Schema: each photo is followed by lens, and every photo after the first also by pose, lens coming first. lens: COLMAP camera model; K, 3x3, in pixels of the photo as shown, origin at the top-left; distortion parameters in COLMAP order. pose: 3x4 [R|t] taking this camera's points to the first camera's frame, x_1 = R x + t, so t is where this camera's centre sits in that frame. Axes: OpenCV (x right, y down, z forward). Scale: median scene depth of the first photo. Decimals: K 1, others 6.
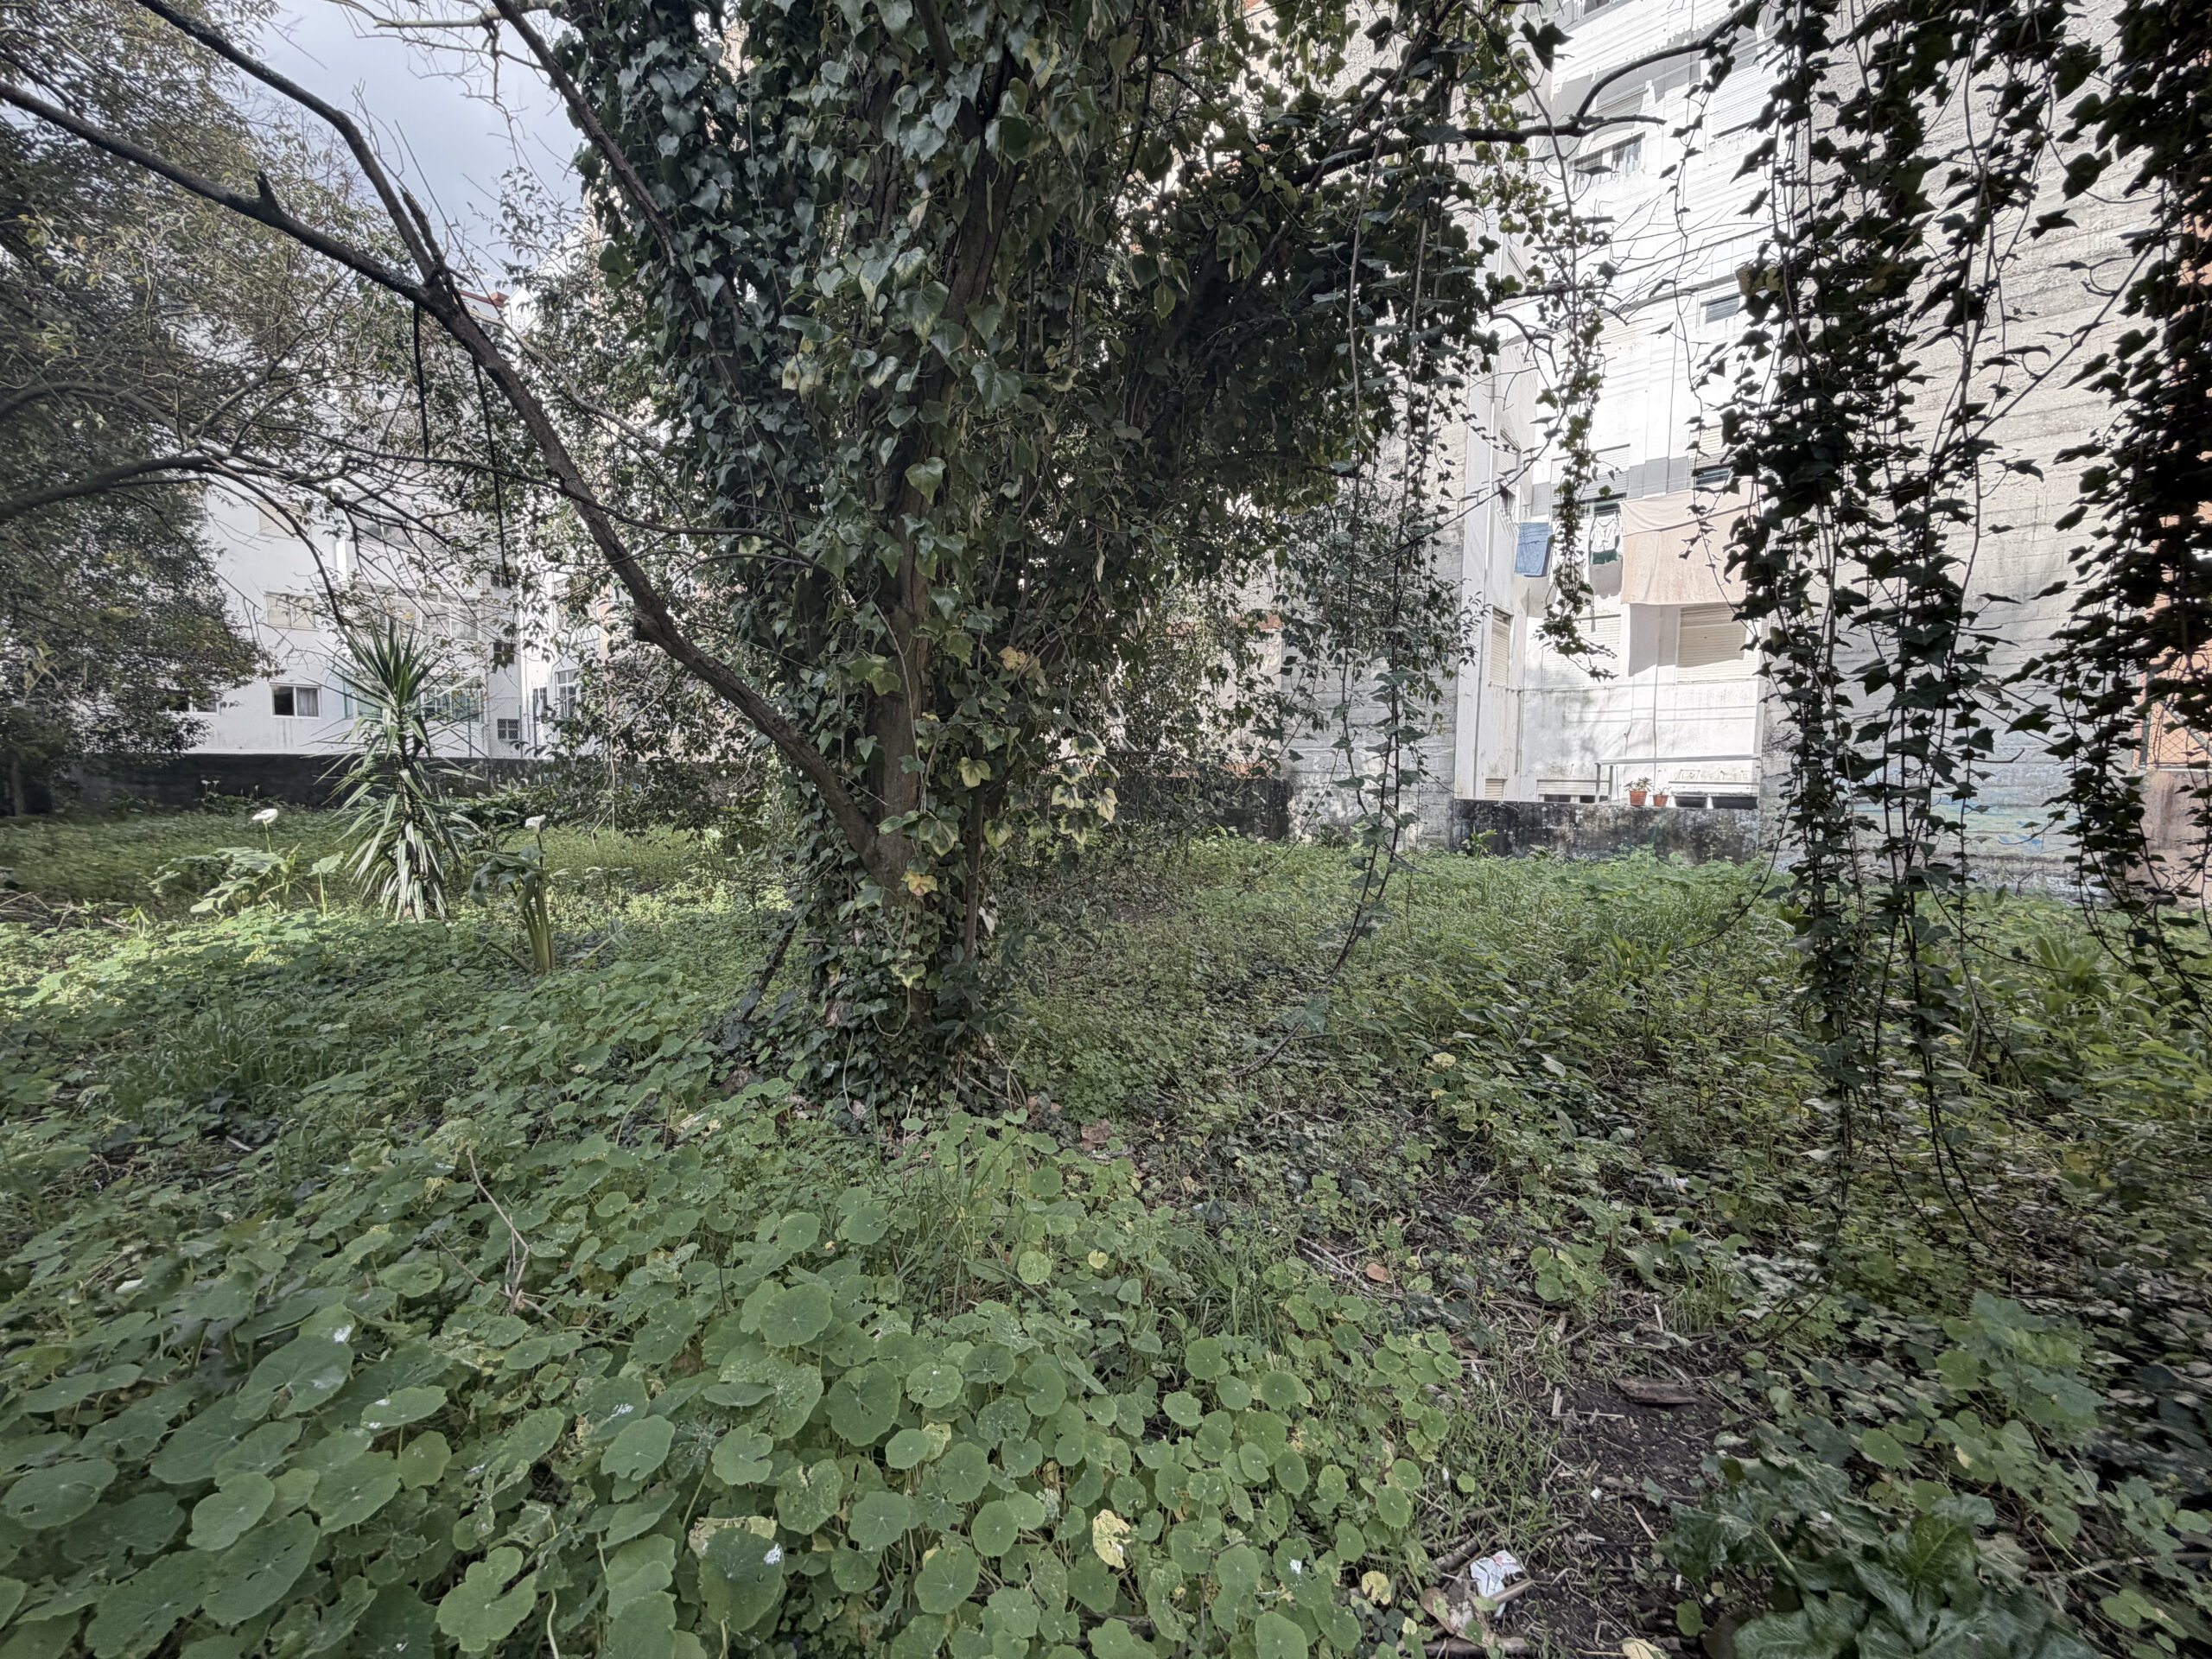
lens RADIAL K [[878.0, 0, 1097.5], [0, 878.0, 831.4], [0, 0, 1]] dist [0.000586, -0.000145]
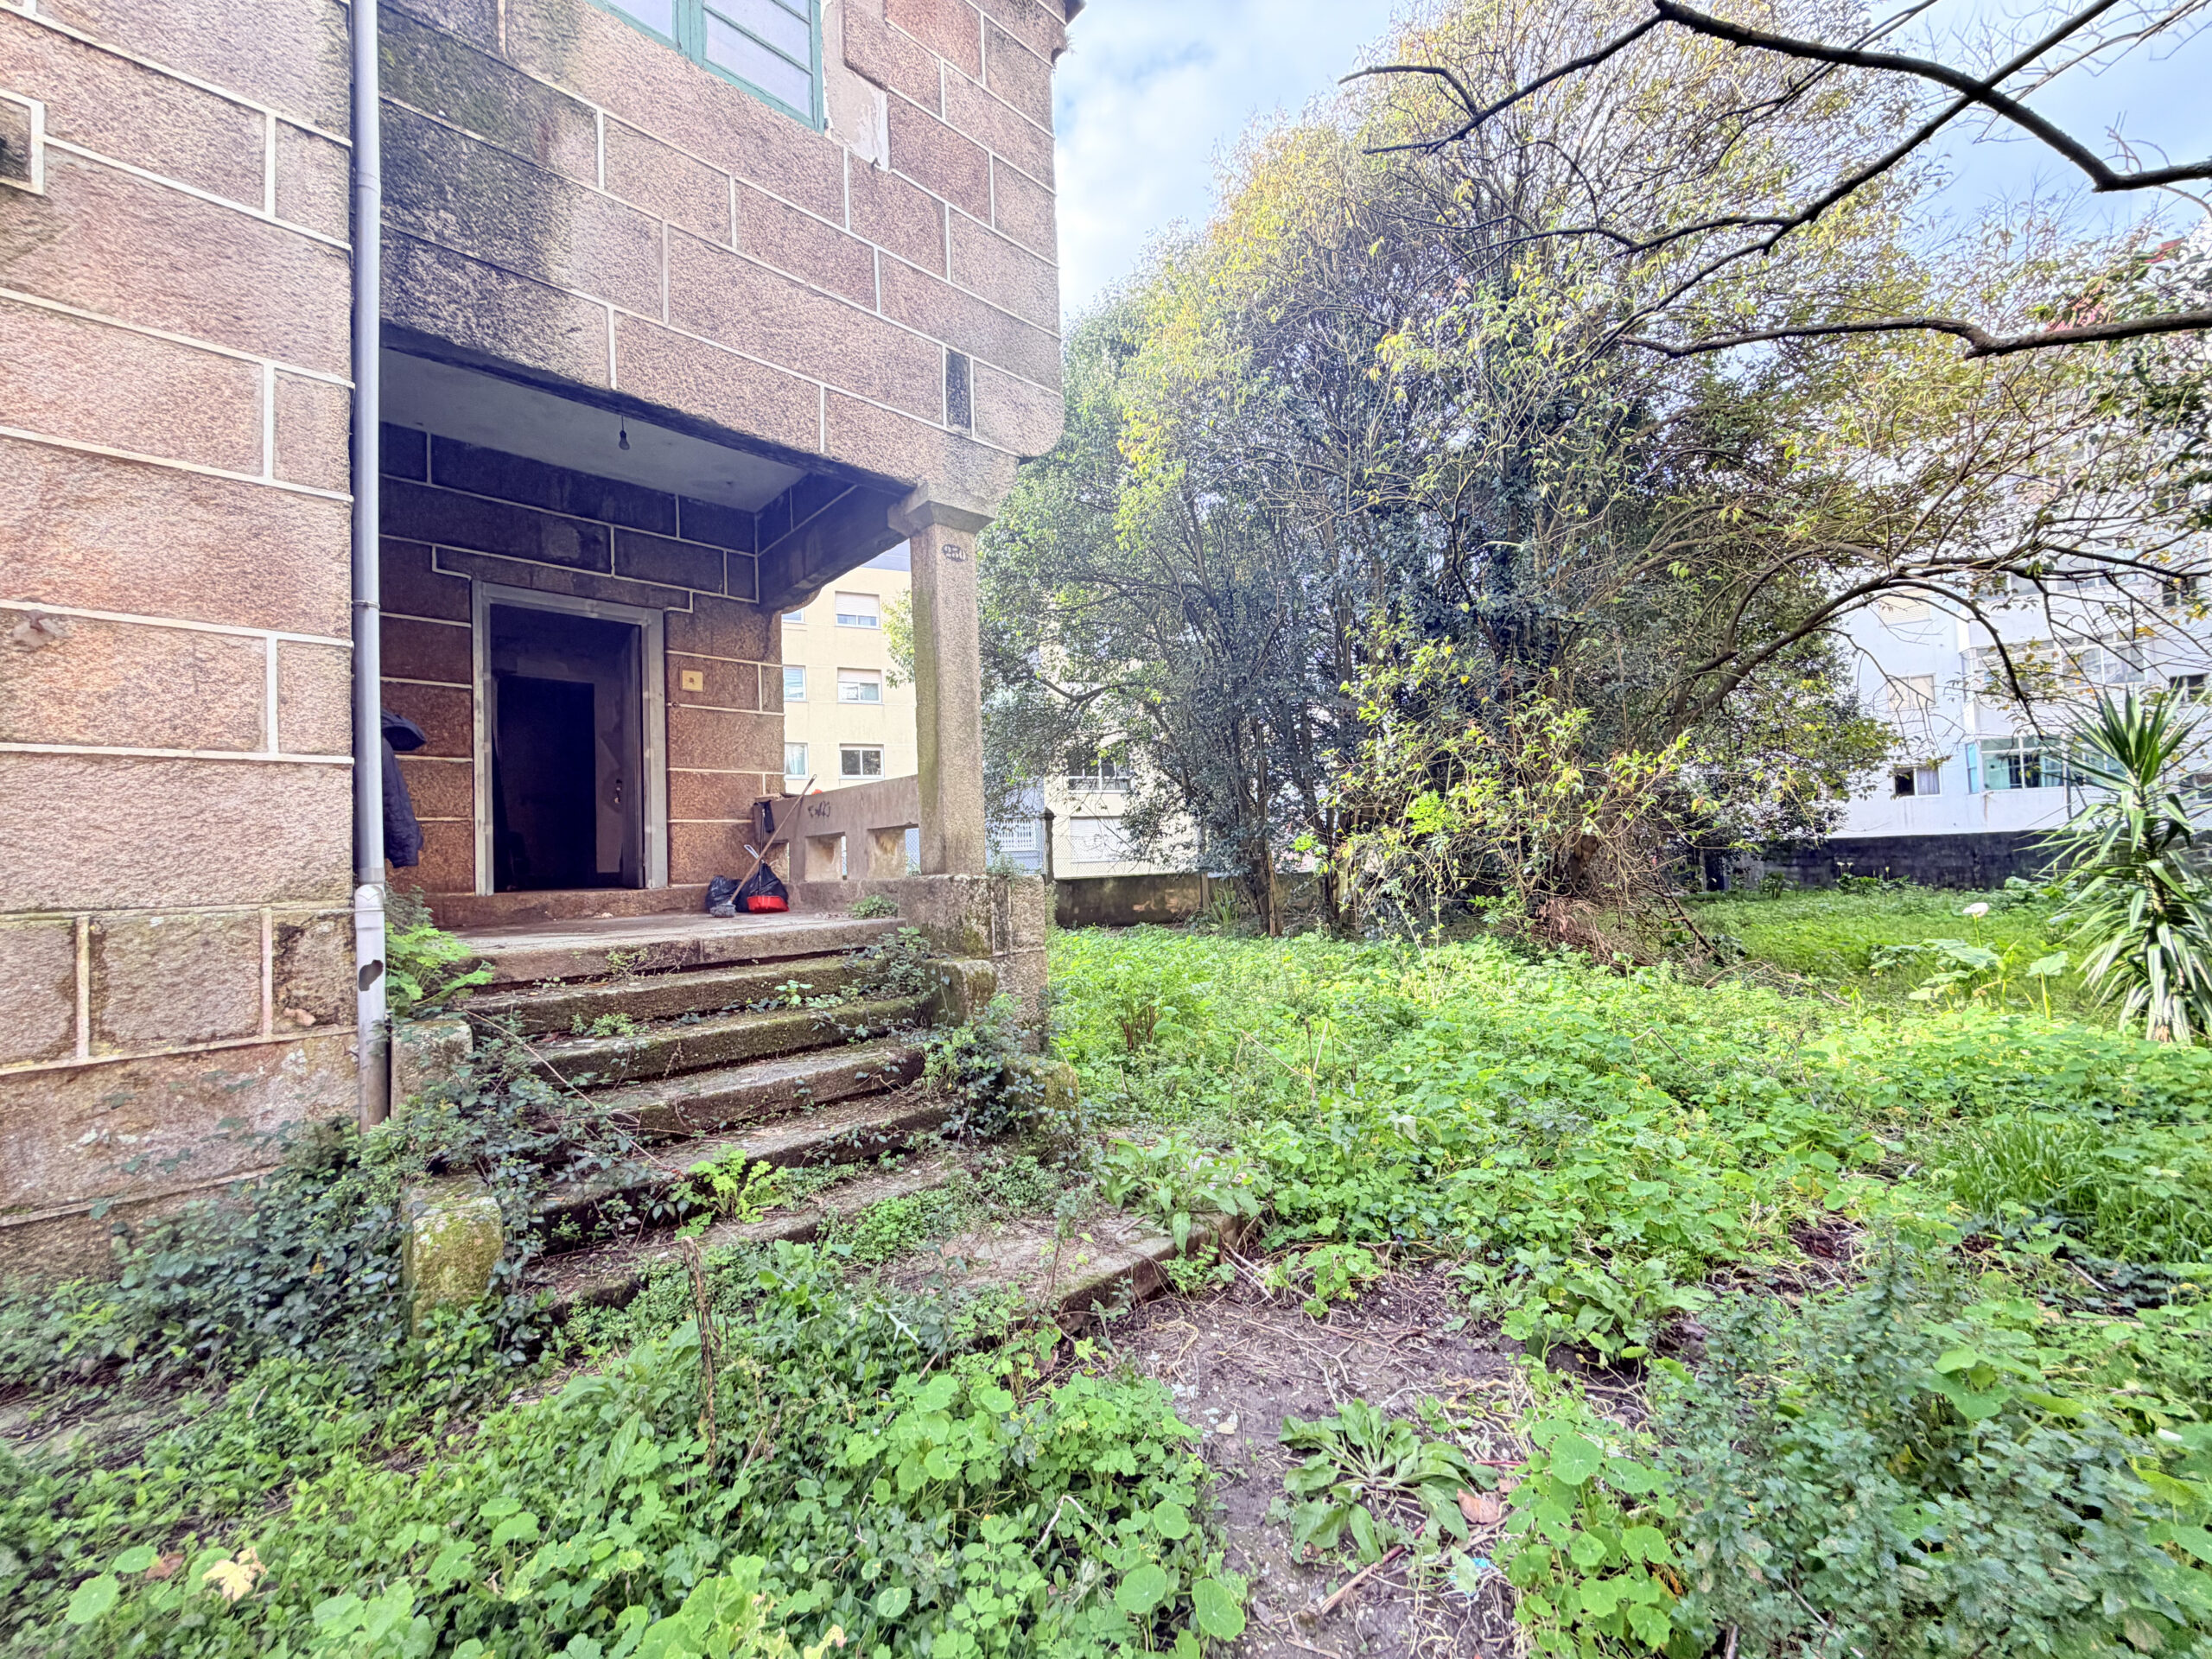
lens RADIAL K [[878.0, 0, 1097.5], [0, 878.0, 831.4], [0, 0, 1]] dist [0.000586, -0.000145]
pose [[0.098426, -0.050857, -0.993844, -0.053403], [-0.033229, 0.997968, -0.054359, -0.018712], [0.994590, 0.038374, 0.096536, -0.084576]]
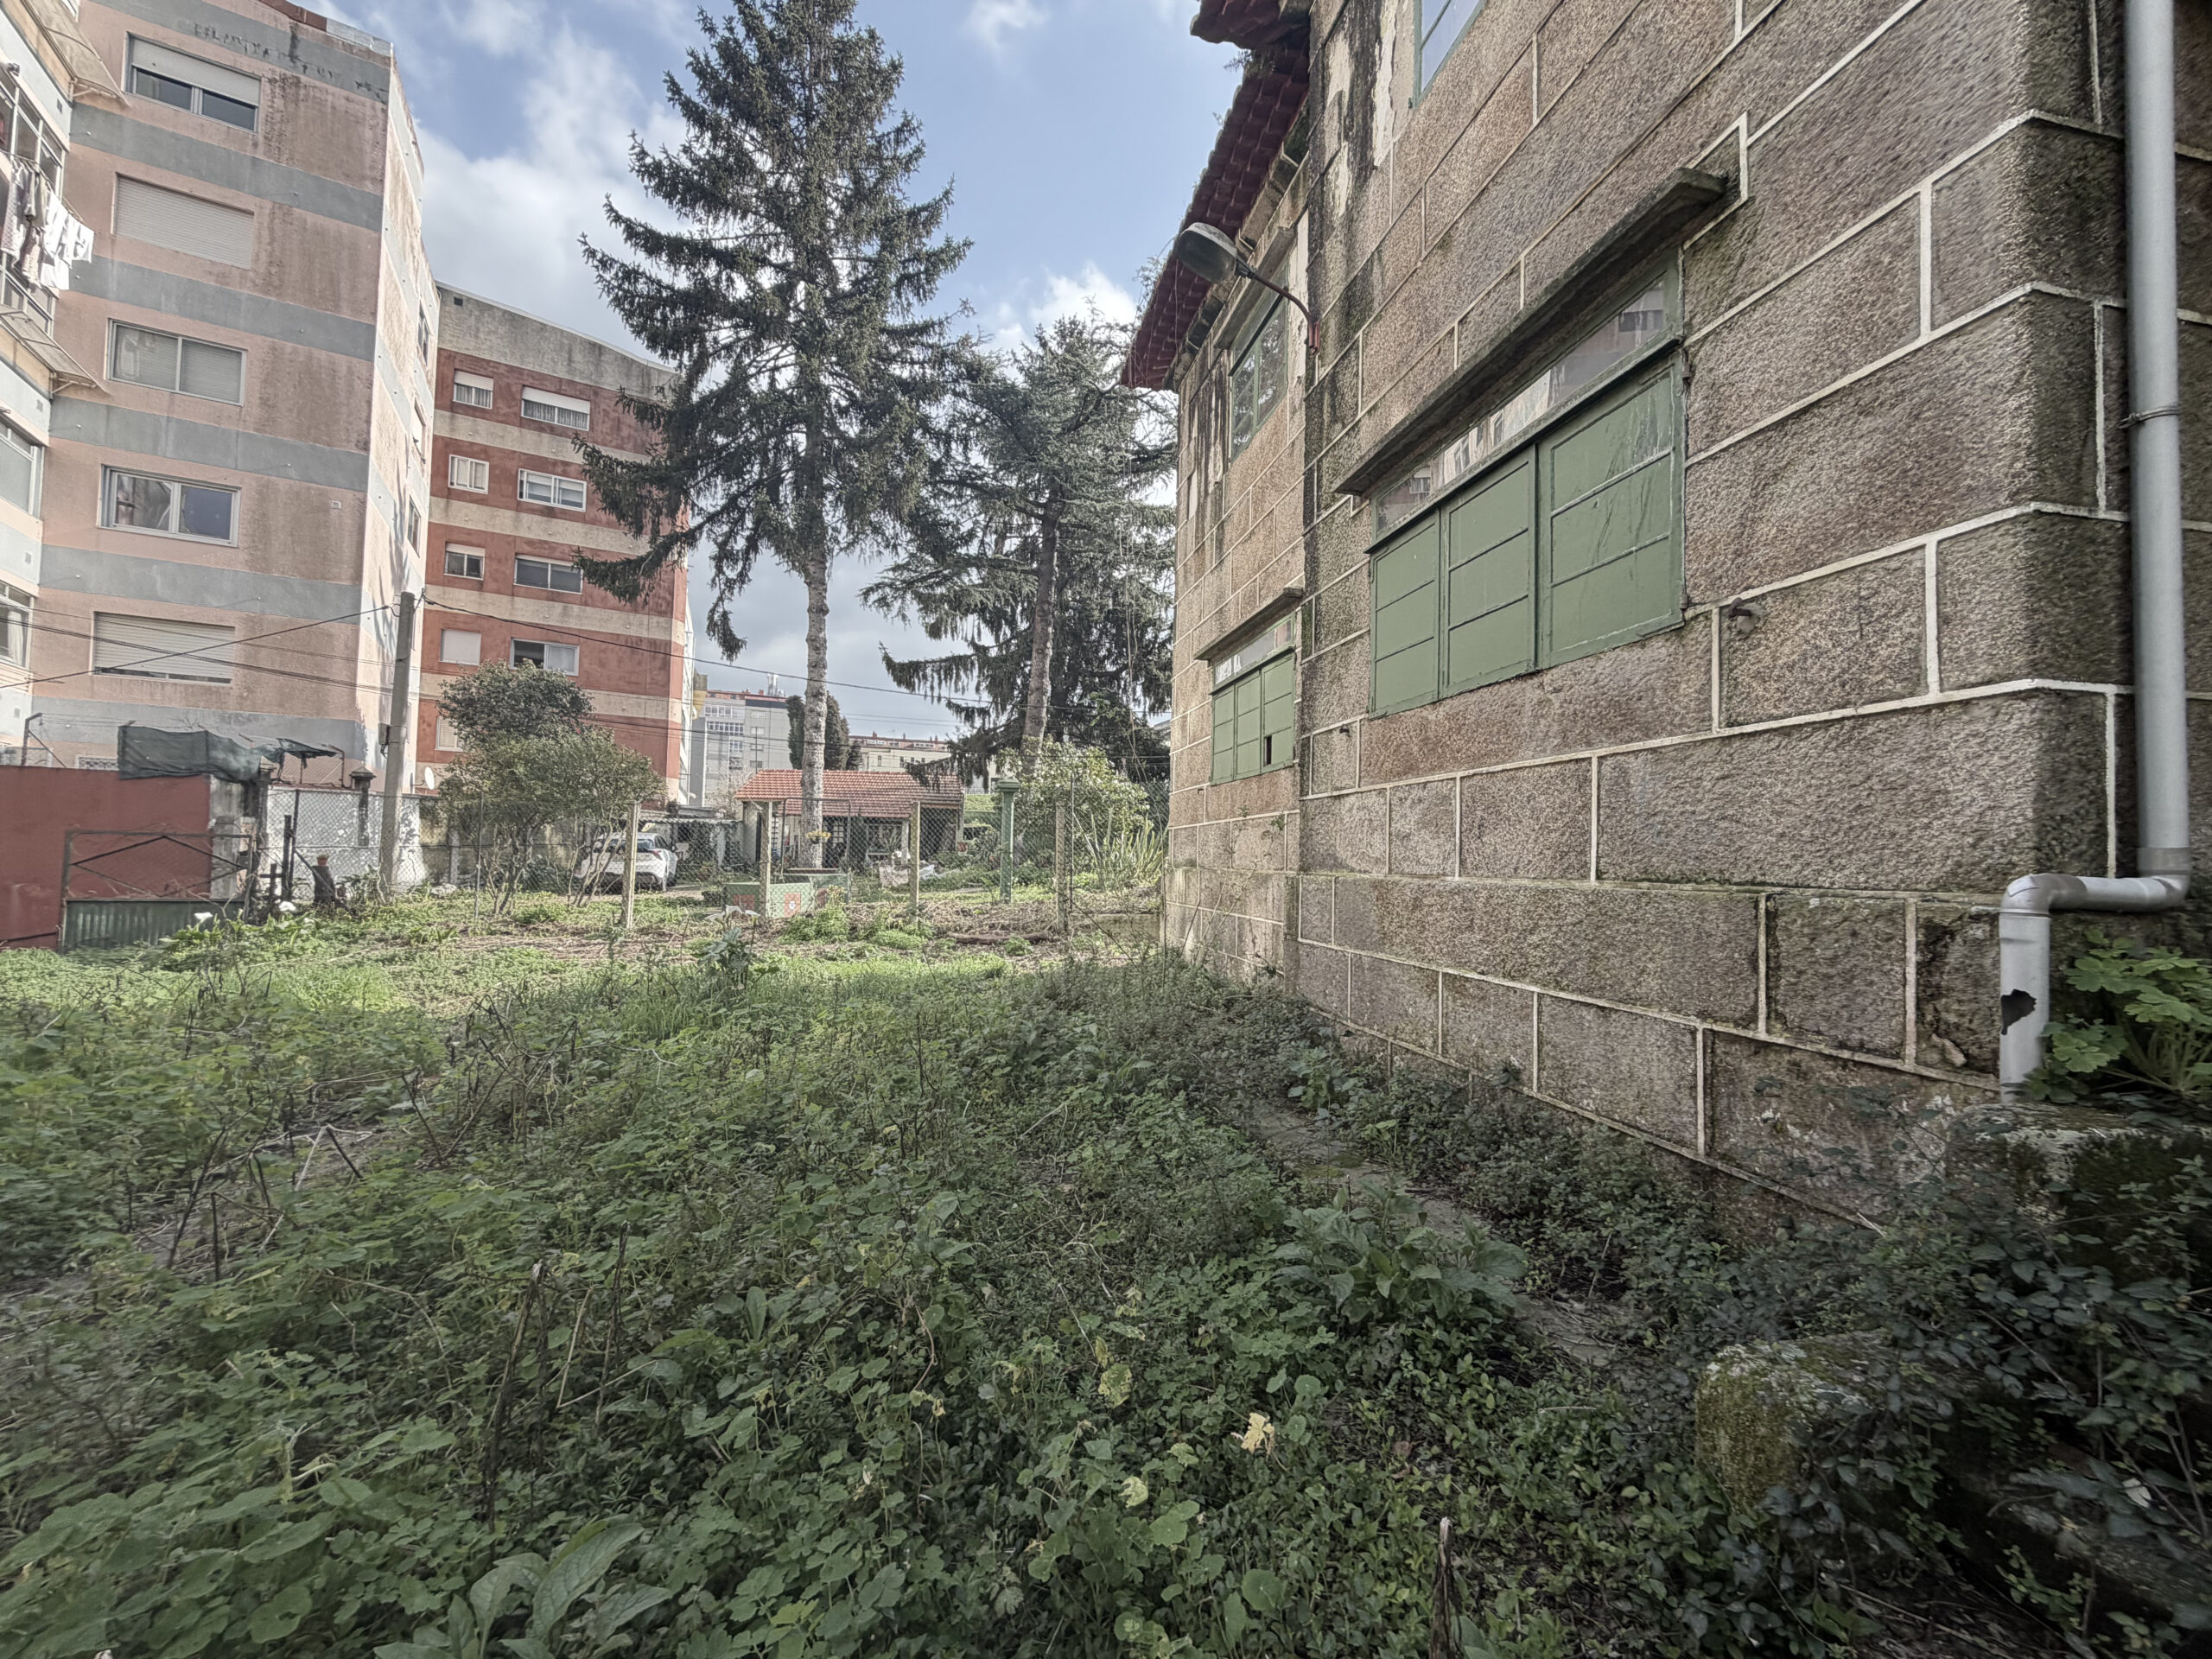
lens RADIAL K [[878.0, 0, 1097.5], [0, 878.0, 831.4], [0, 0, 1]] dist [0.000586, -0.000145]
pose [[-0.898187, -0.017029, 0.439284, -0.387677], [-0.002162, 0.999409, 0.034320, -0.026578], [-0.439609, 0.029876, -0.897692, -0.016672]]
